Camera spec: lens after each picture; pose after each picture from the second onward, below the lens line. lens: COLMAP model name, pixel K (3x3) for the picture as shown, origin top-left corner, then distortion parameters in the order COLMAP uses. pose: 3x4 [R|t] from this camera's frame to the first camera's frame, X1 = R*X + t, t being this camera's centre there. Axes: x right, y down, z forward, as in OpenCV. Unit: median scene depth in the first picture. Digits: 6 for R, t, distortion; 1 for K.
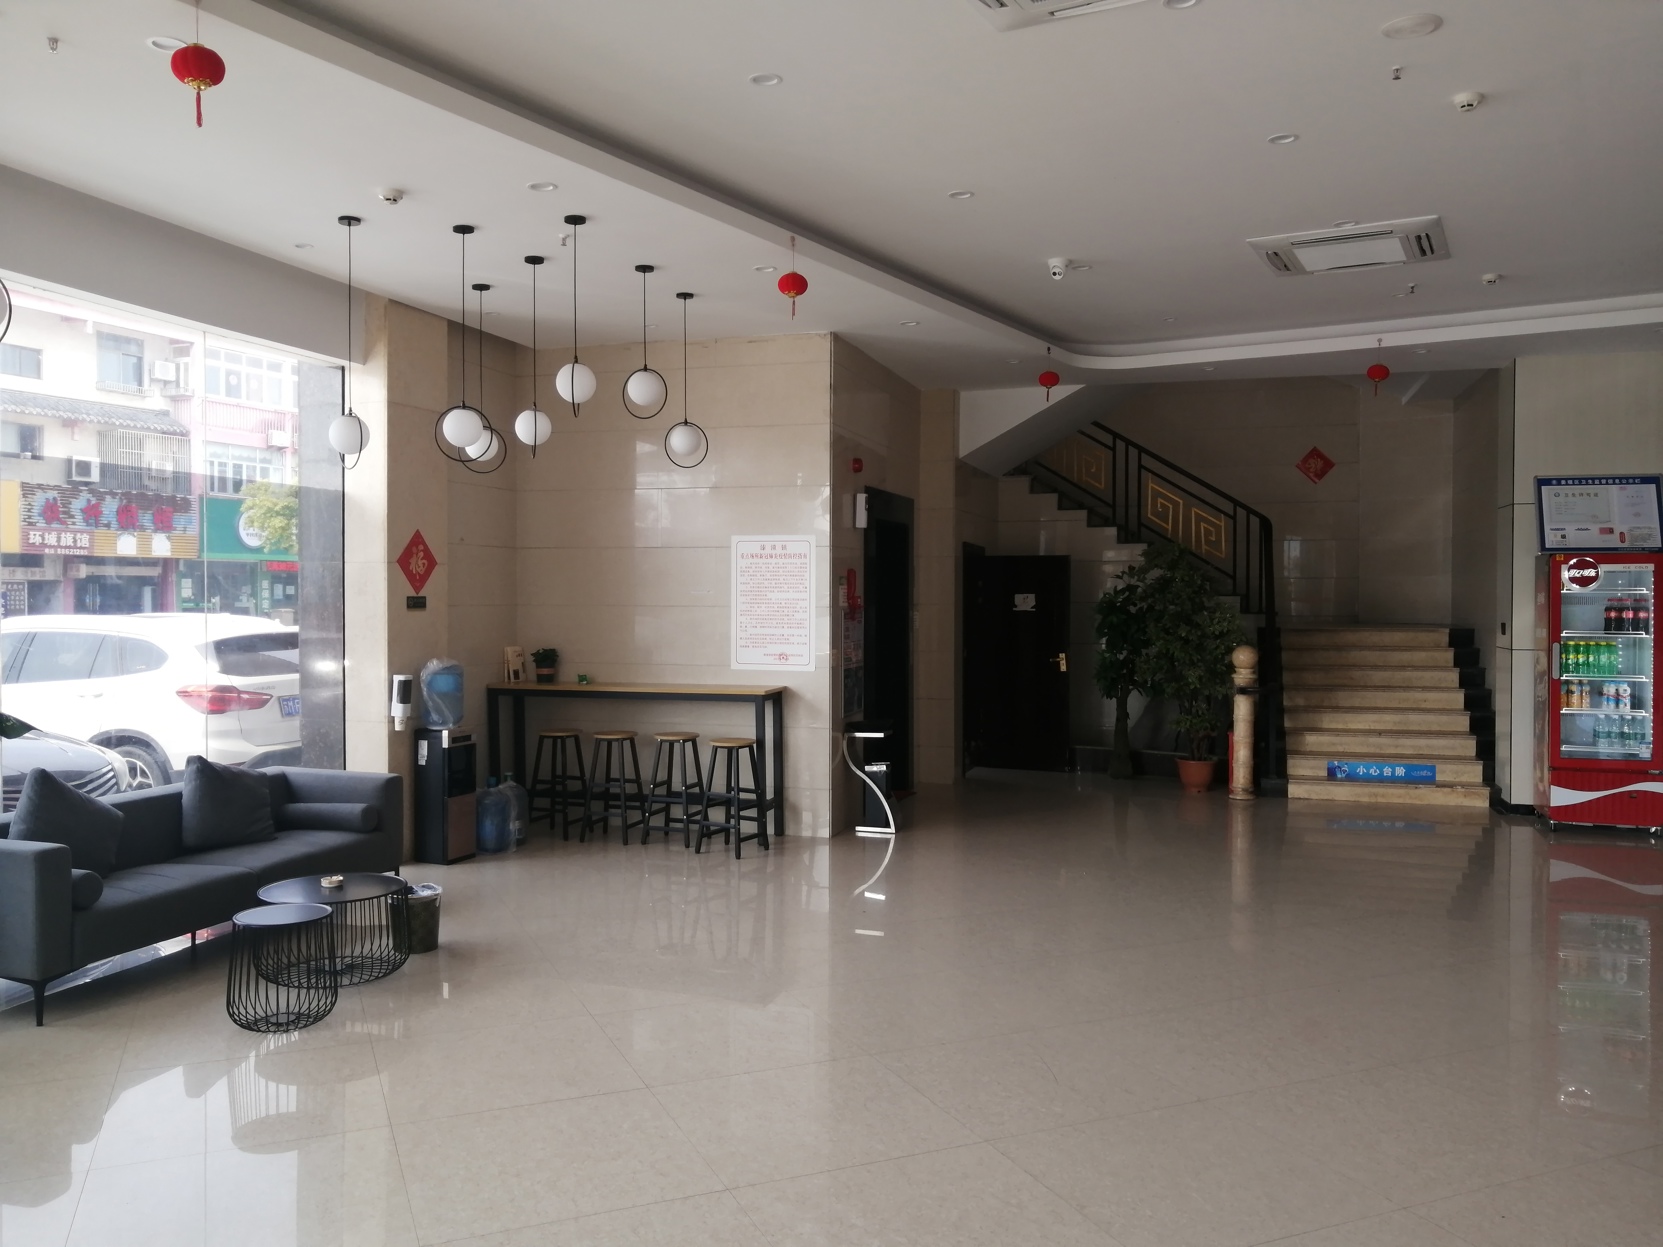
lens RADIAL K [[1323.7, 0, 832.7], [0, 1323.7, 617.7], [0, 0, 1]] dist [-0.002199, 0.009631]
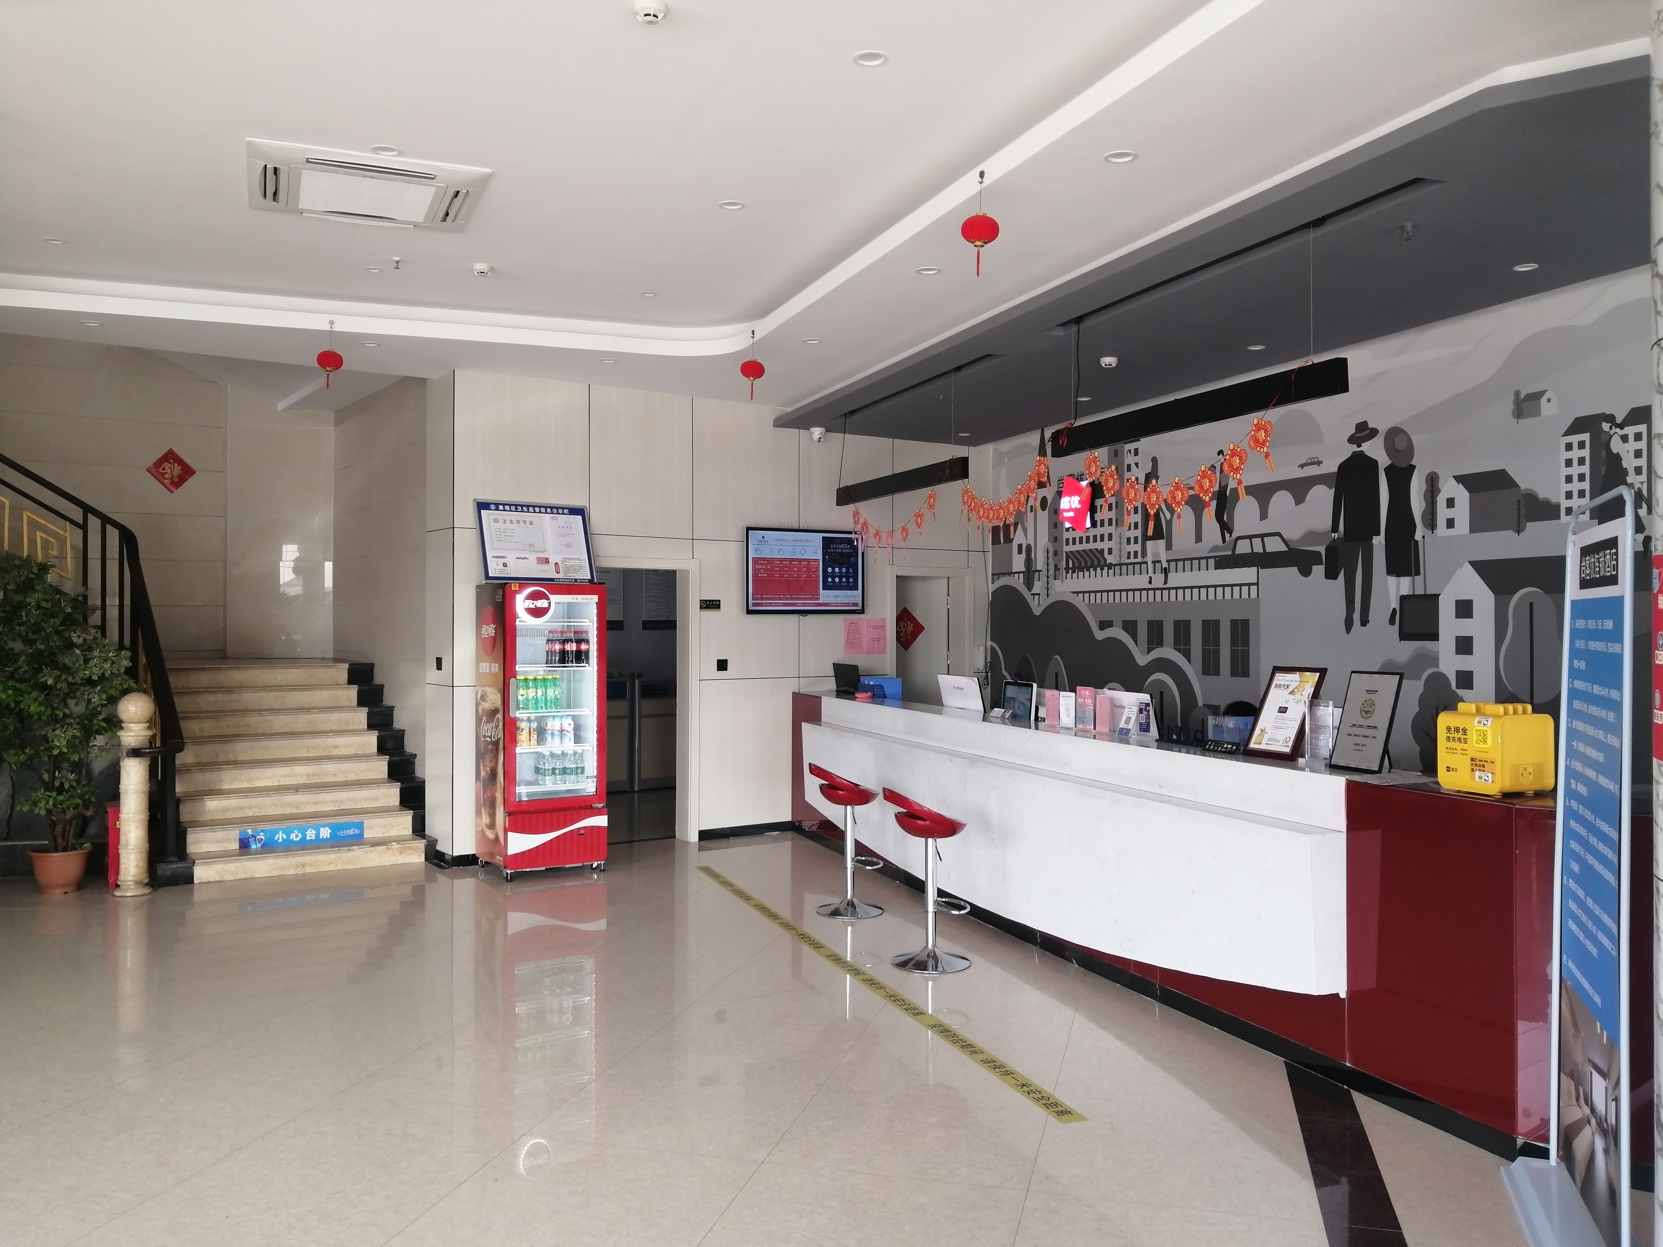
lens RADIAL K [[1323.7, 0, 832.7], [0, 1323.7, 617.7], [0, 0, 1]] dist [-0.002199, 0.009631]
pose [[0.625559, 0.003310, 0.780170, -0.035407], [0.013677, 0.999791, -0.015208, -0.005575], [-0.780057, 0.020184, 0.625383, 0.209754]]
